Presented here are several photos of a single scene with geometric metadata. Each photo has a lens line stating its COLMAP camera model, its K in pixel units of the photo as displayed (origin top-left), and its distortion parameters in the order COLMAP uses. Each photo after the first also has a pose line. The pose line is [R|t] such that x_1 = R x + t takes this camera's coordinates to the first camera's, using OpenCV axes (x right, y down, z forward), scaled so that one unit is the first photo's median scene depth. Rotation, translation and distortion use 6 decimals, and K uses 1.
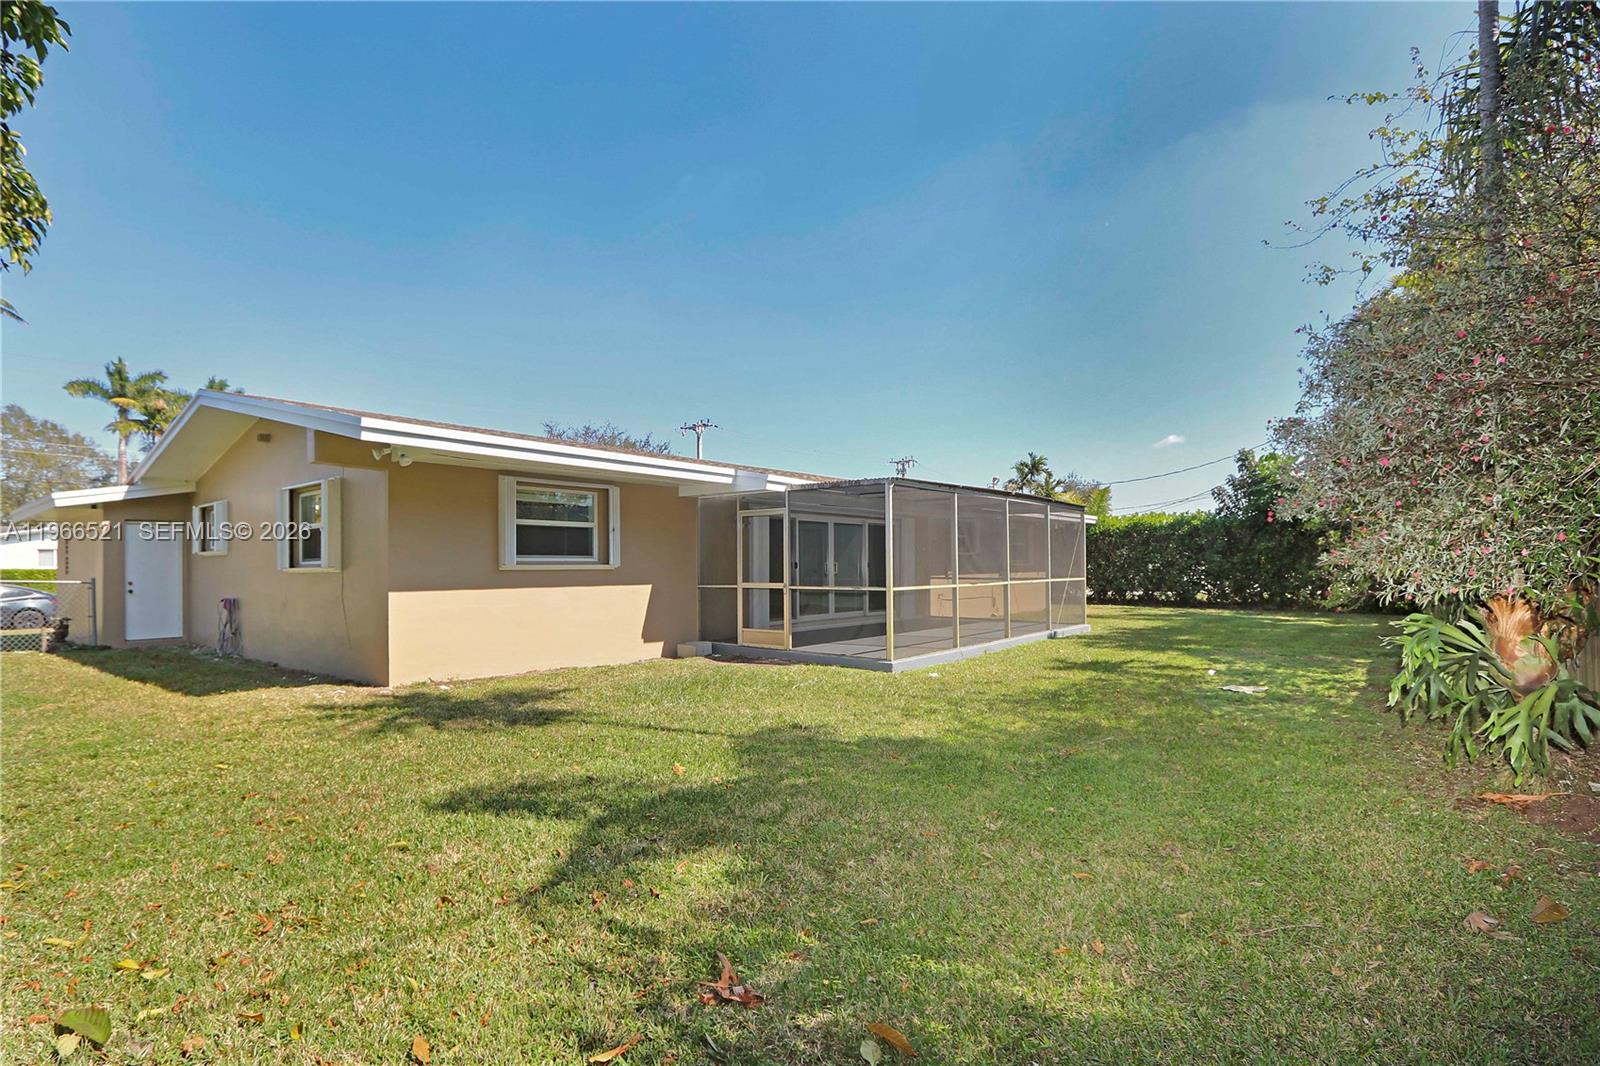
lens RADIAL K [[743.2, 0, 789.2], [0, 743.2, 538.7], [0, 0, 1]] dist [-0.025158, 0.006949]
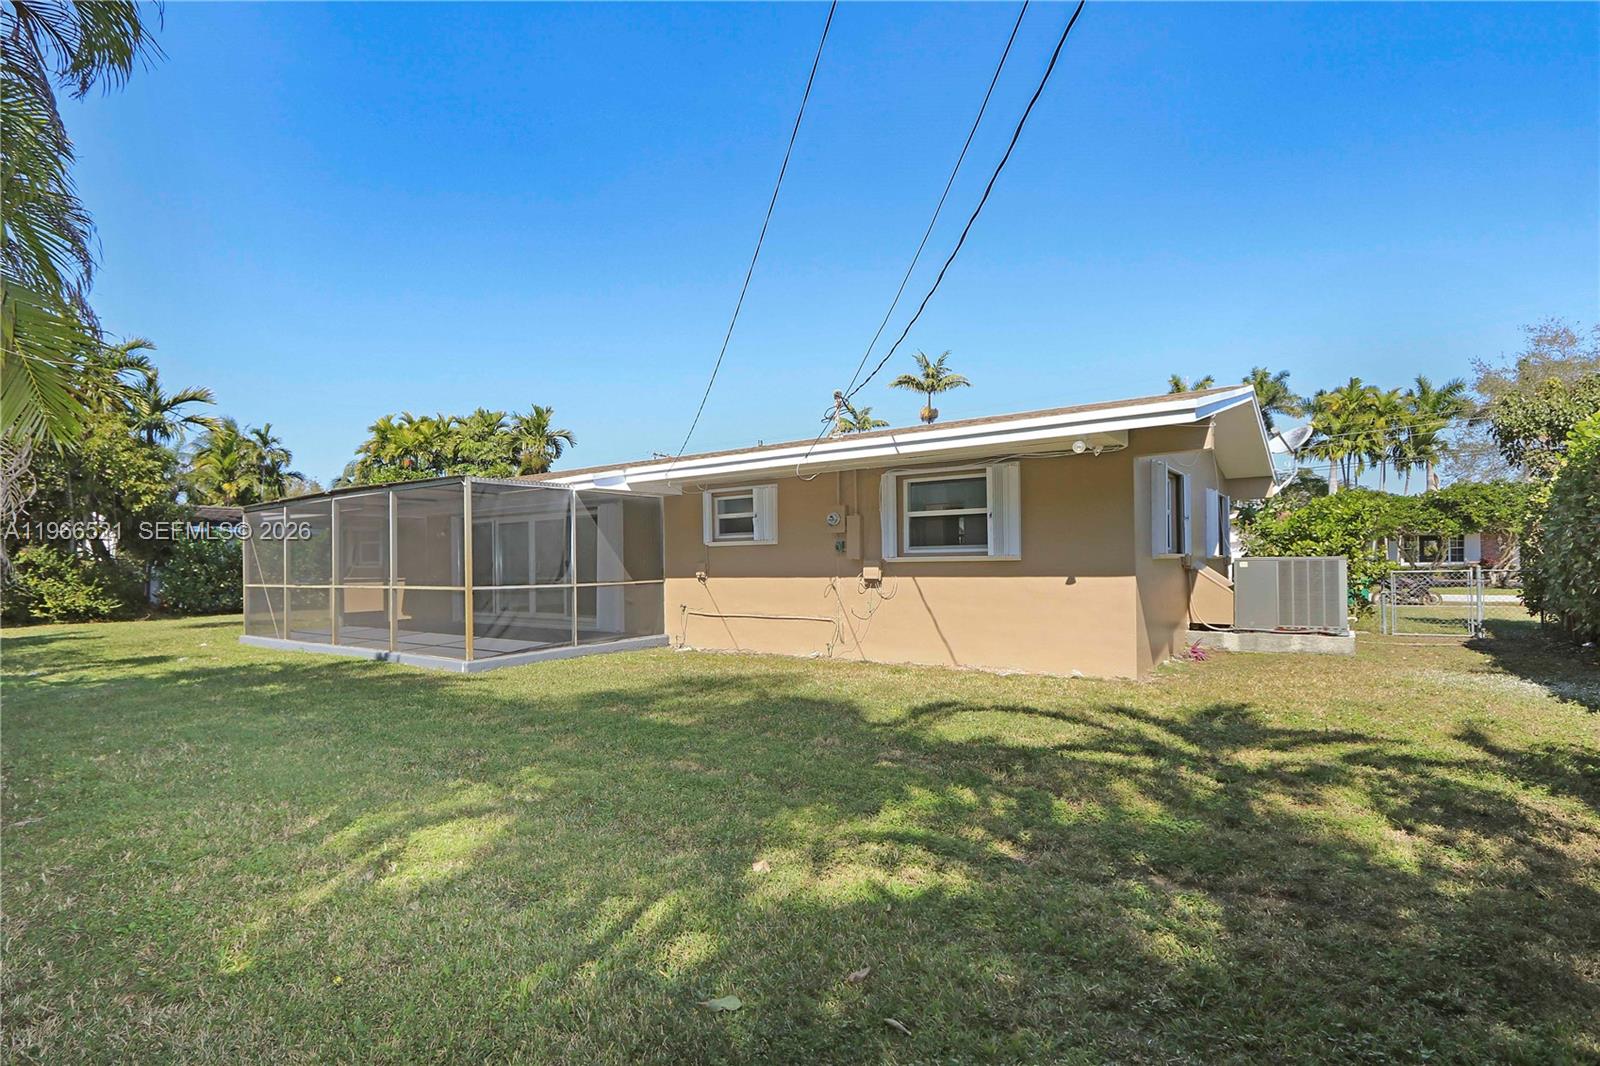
lens RADIAL K [[743.2, 0, 789.2], [0, 743.2, 538.7], [0, 0, 1]] dist [-0.025158, 0.006949]
pose [[0.046919, -0.014911, -0.998787, 1.079803], [0.041017, 0.999074, -0.012988, 0.029254], [0.998056, -0.040358, 0.047487, 1.303679]]
